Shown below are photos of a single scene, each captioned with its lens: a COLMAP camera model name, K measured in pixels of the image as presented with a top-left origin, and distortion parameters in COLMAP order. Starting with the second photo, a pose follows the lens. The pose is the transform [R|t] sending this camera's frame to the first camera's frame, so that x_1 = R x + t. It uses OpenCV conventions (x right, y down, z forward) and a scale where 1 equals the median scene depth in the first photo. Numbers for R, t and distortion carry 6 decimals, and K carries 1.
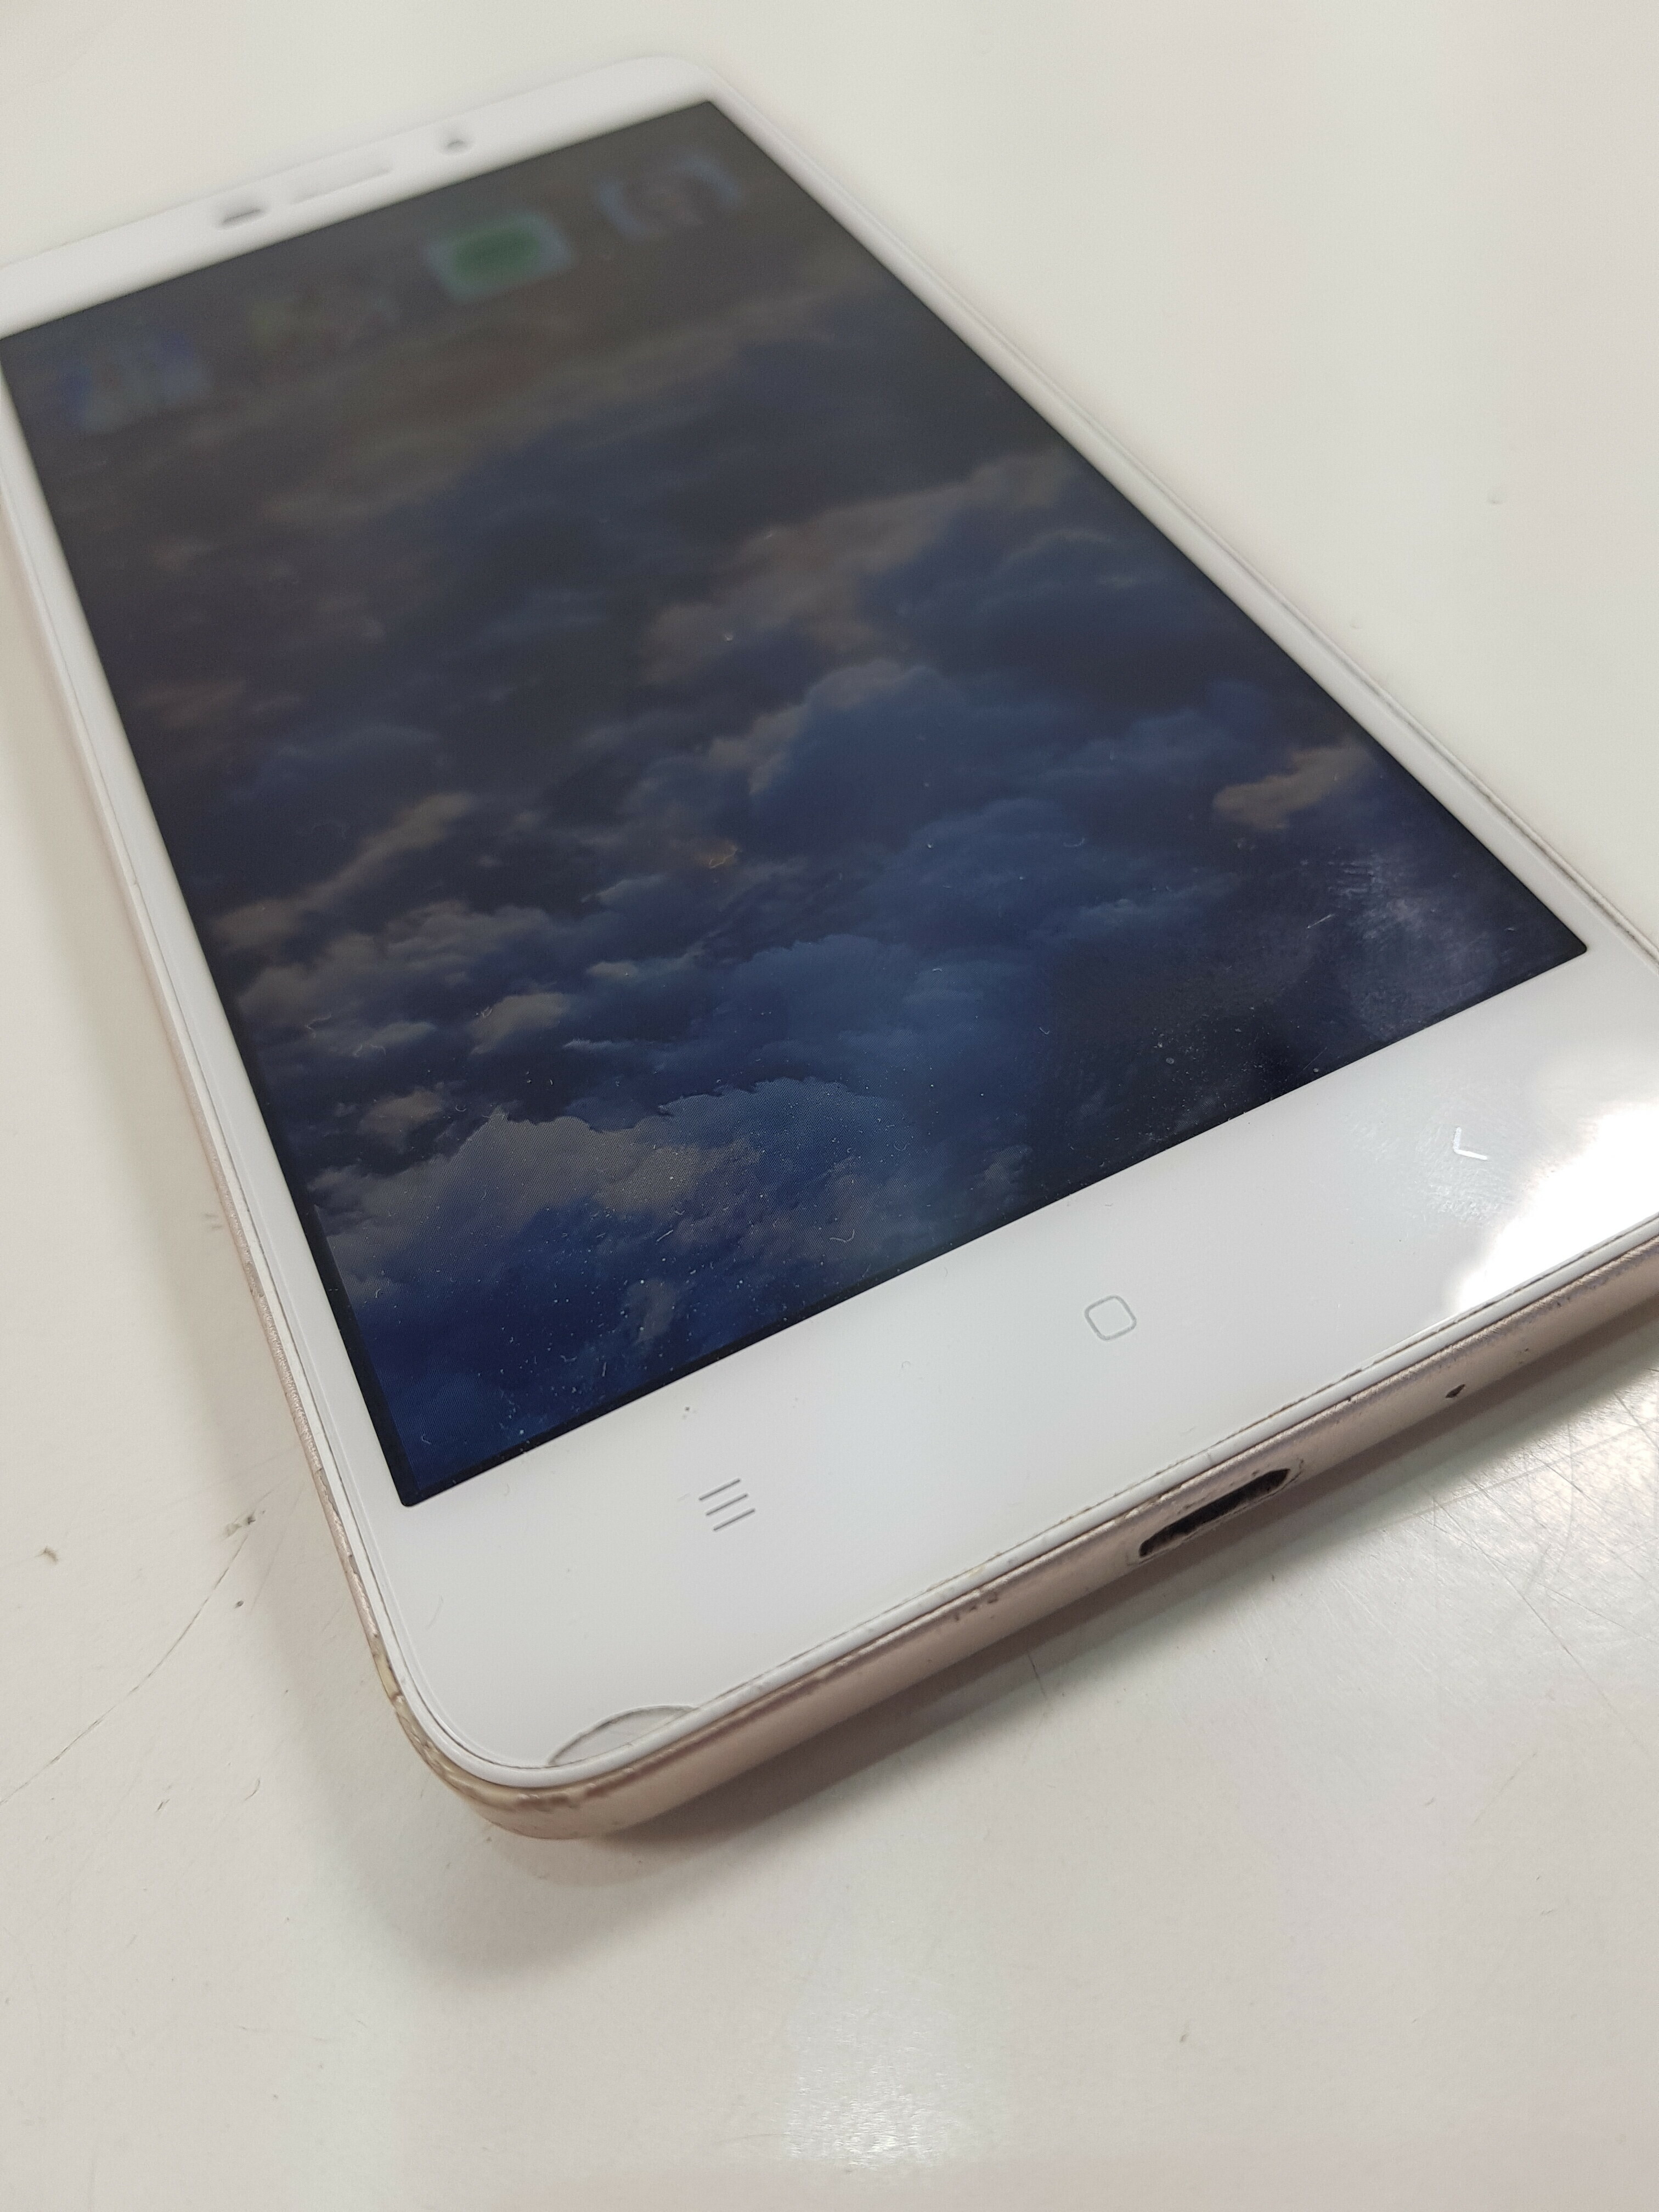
lens RADIAL K [[1761.1, 0, 812.8], [0, 1761.1, 1101.9], [0, 0, 1]] dist [0.120628, -0.357613]
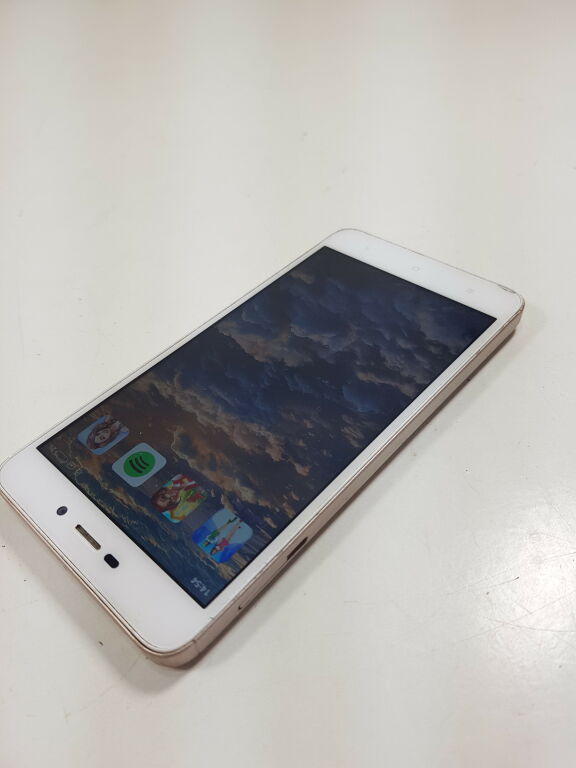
lens RADIAL K [[611.4, 0, 282.2], [0, 611.4, 382.6], [0, 0, 1]] dist [0.120628, -0.357613]
pose [[-0.350179, -0.572953, 0.741012, -1.397220], [0.824349, 0.187135, 0.534255, -1.249941], [-0.444773, 0.797938, 0.406783, 0.496091]]
